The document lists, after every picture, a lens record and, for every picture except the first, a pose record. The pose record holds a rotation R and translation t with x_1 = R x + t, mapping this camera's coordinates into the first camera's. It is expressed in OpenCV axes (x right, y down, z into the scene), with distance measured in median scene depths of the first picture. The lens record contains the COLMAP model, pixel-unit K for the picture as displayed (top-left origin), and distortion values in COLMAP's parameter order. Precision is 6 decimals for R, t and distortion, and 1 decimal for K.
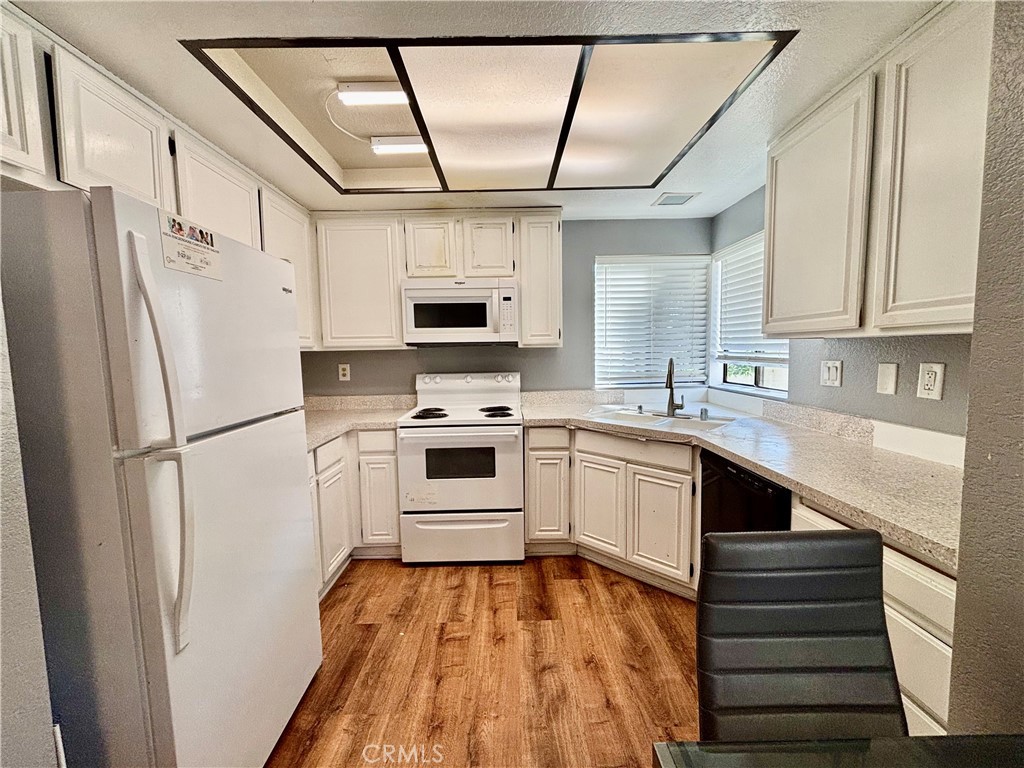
lens RADIAL K [[411.2, 0, 508.5], [0, 411.2, 385.9], [0, 0, 1]] dist [0.020752, -0.000152]
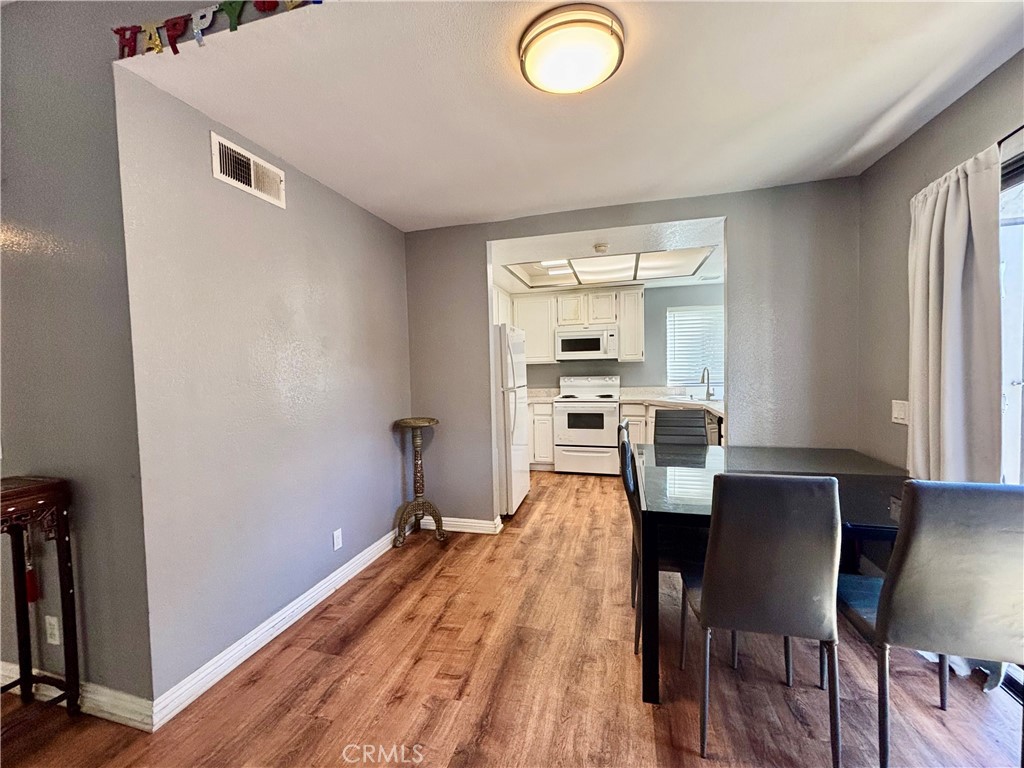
lens RADIAL K [[411.2, 0, 507.6], [0, 411.2, 386.5], [0, 0, 1]] dist [0.020752, -0.000152]
pose [[0.961908, 0.010258, -0.273182, 0.057067], [-0.019452, 0.999331, -0.030968, 0.087909], [0.272681, 0.035102, 0.961464, -0.939796]]
